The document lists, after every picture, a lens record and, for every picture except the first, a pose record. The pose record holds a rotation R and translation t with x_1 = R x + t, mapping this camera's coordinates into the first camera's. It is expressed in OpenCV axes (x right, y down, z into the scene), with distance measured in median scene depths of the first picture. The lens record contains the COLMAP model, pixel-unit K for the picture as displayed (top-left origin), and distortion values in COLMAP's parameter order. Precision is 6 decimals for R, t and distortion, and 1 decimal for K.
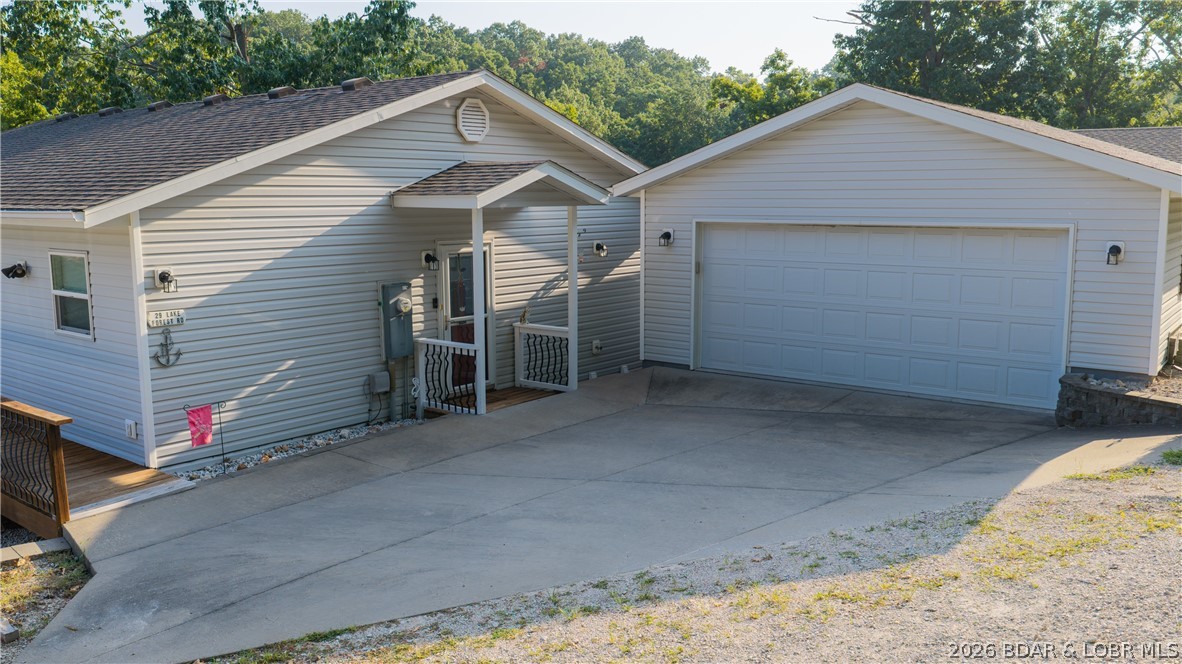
lens RADIAL K [[980.6, 0, 591.0], [0, 980.6, 332.0], [0, 0, 1]] dist [0.024043, -0.051766]
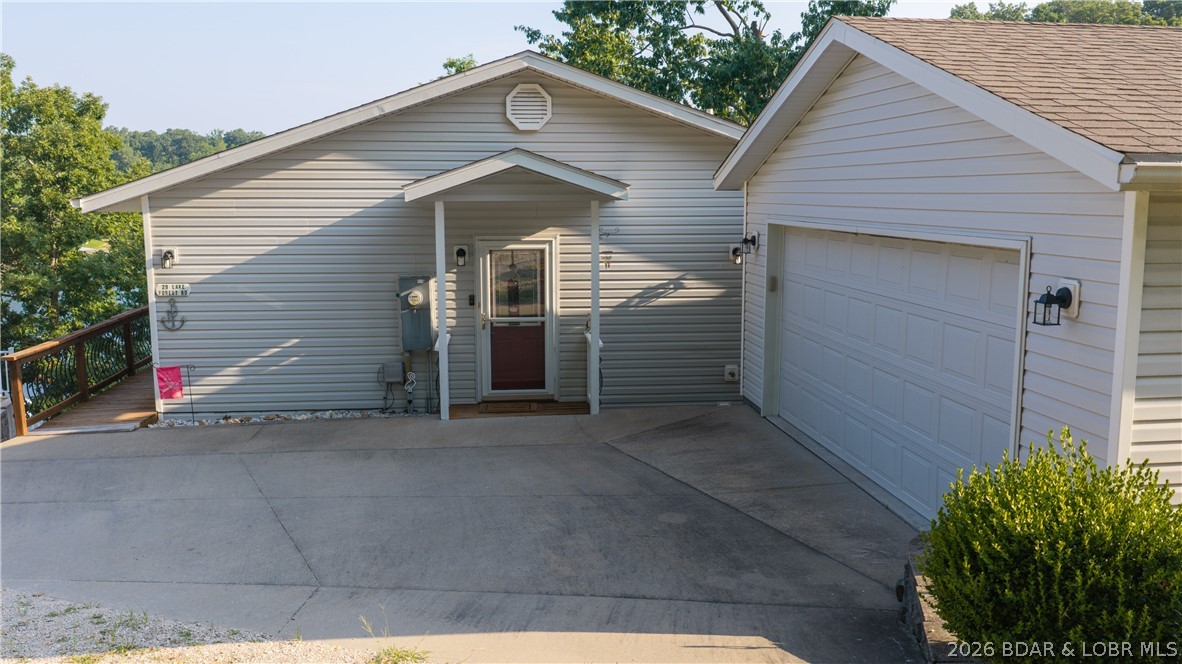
lens RADIAL K [[980.6, 0, 591.0], [0, 980.6, 332.0], [0, 0, 1]] dist [0.024043, -0.051766]
pose [[0.699815, 0.103876, -0.706731, 0.656642], [-0.101063, 0.993816, 0.045998, -0.058868], [0.707138, 0.039235, 0.705986, 0.435626]]
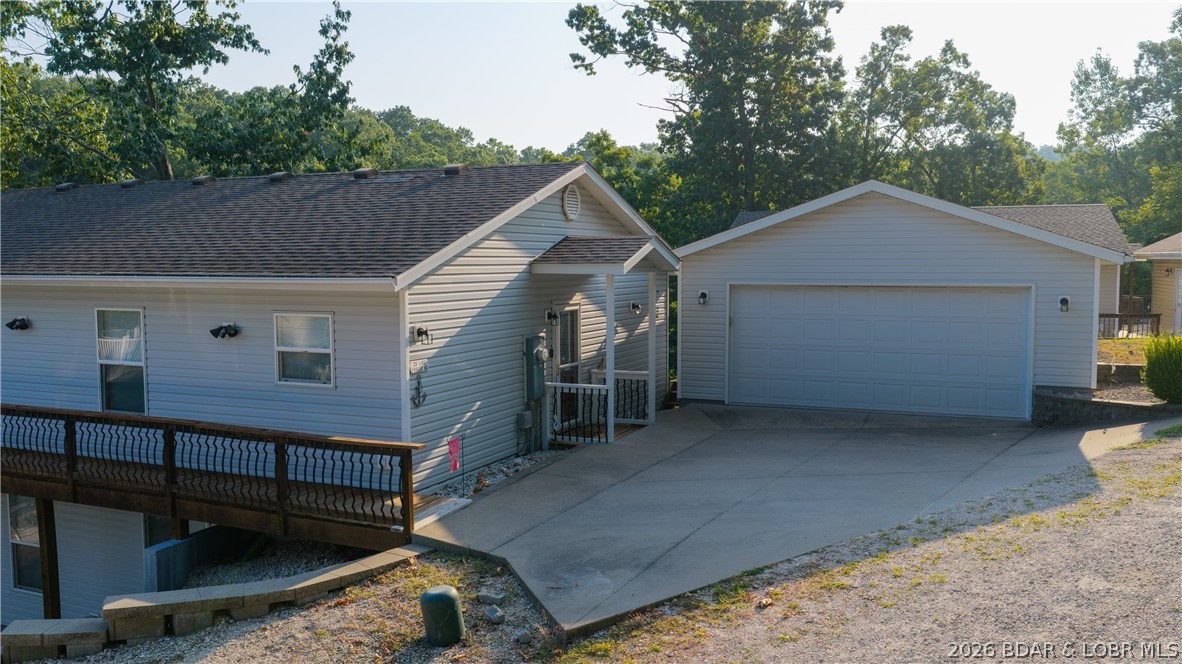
lens RADIAL K [[980.6, 0, 591.0], [0, 980.6, 332.0], [0, 0, 1]] dist [0.024043, -0.051766]
pose [[0.966396, -0.019255, 0.256334, -0.451328], [0.036195, 0.997449, -0.061532, 0.021526], [-0.254495, 0.068743, 0.964628, -0.178502]]
